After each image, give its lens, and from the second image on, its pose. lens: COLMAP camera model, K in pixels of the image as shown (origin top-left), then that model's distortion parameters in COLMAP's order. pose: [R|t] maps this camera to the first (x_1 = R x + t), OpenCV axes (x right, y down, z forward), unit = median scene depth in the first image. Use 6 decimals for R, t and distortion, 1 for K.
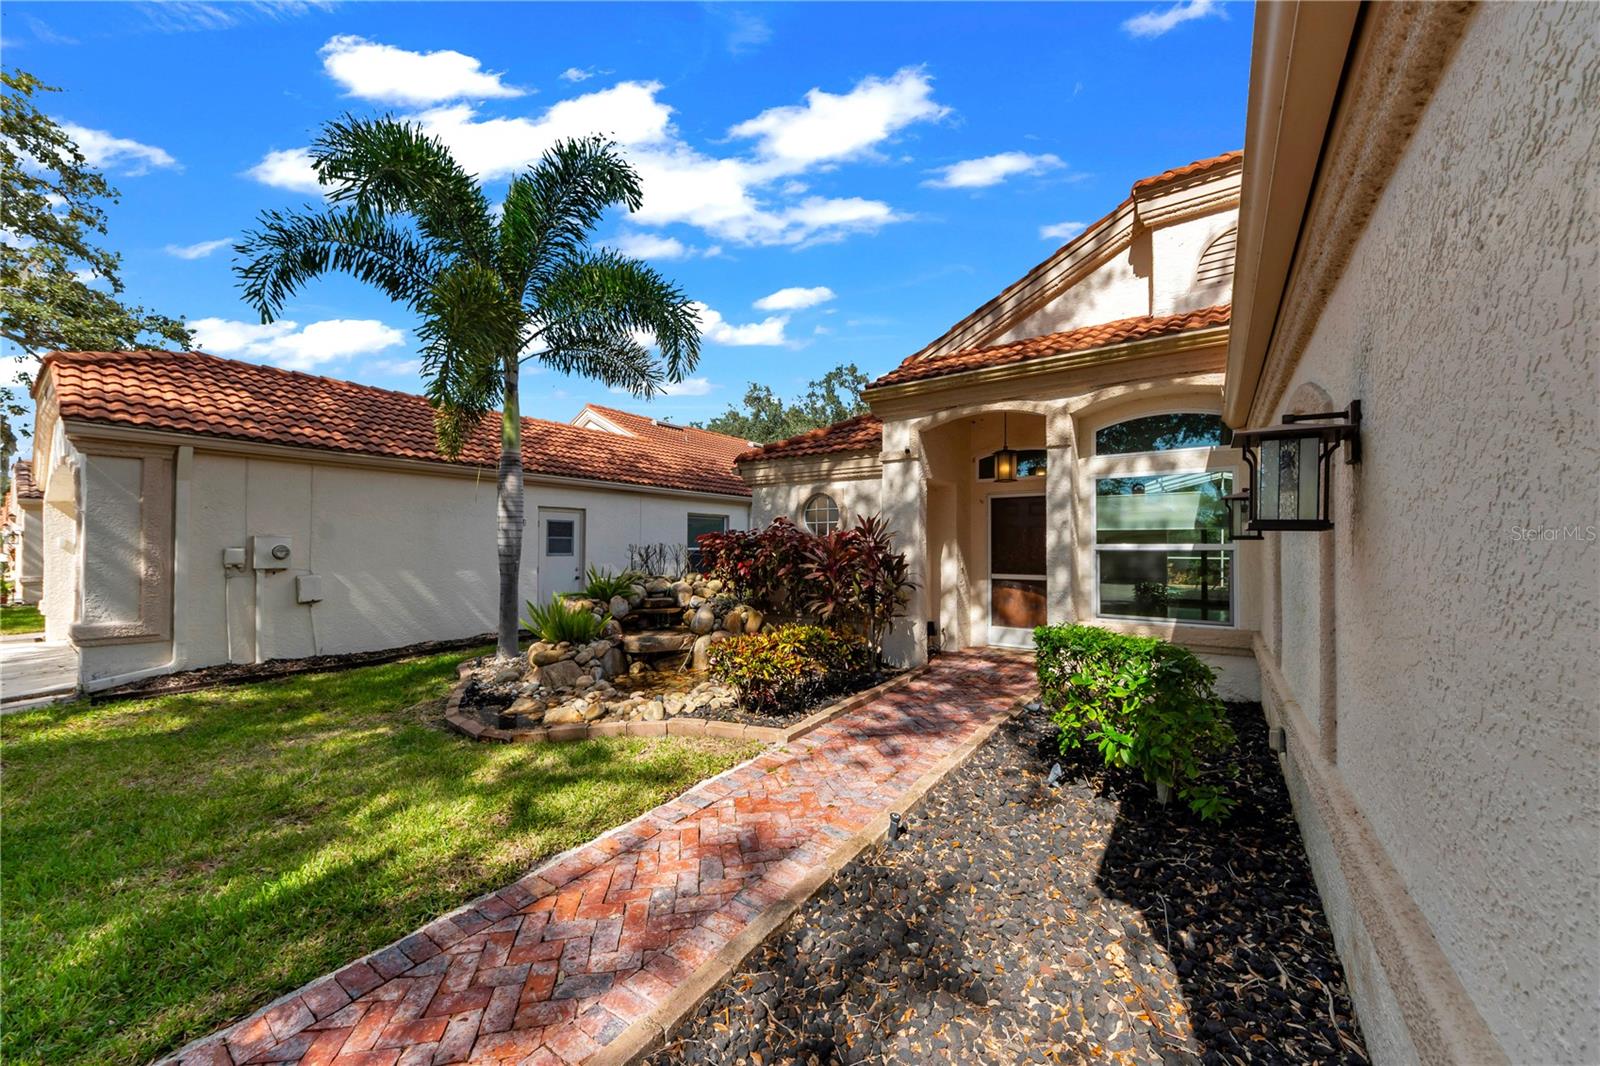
lens RADIAL K [[636.2, 0, 801.8], [0, 636.2, 556.7], [0, 0, 1]] dist [0.009513, -0.007418]
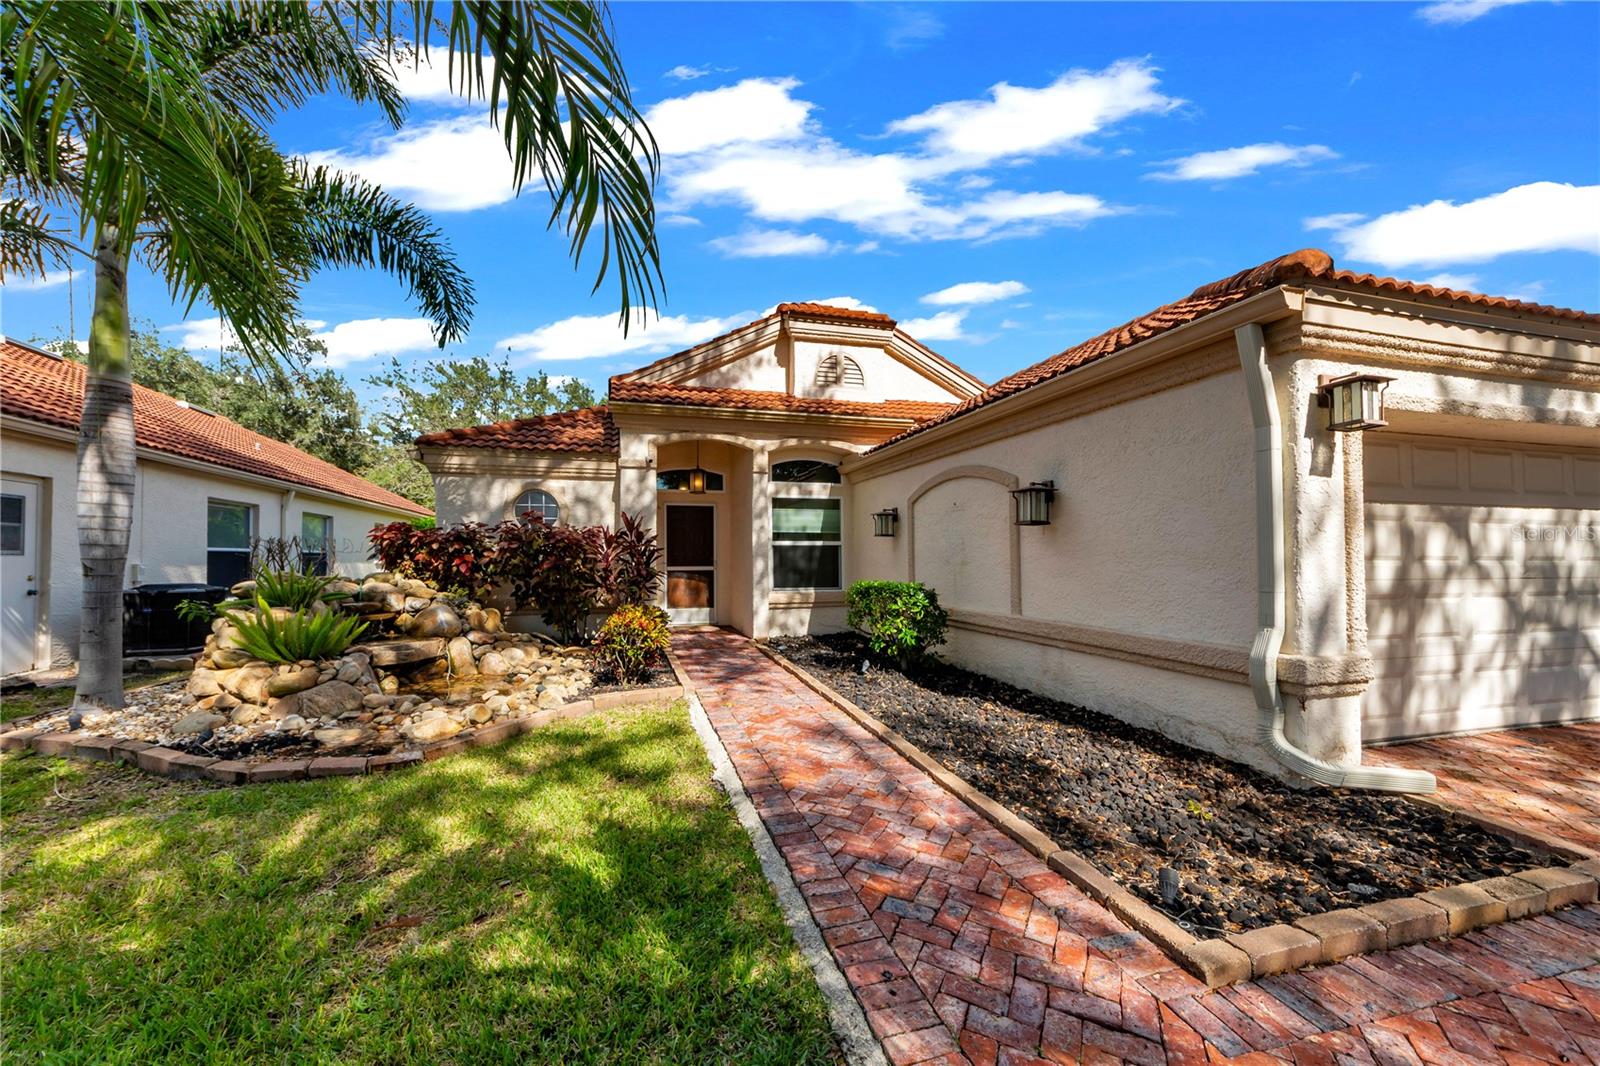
lens RADIAL K [[636.2, 0, 801.8], [0, 636.2, 556.7], [0, 0, 1]] dist [0.009513, -0.007418]
pose [[0.570495, -0.001340, 0.821300, -0.664515], [0.020572, 0.999708, -0.012659, 0.033956], [-0.821043, 0.024118, 0.570357, 0.093388]]
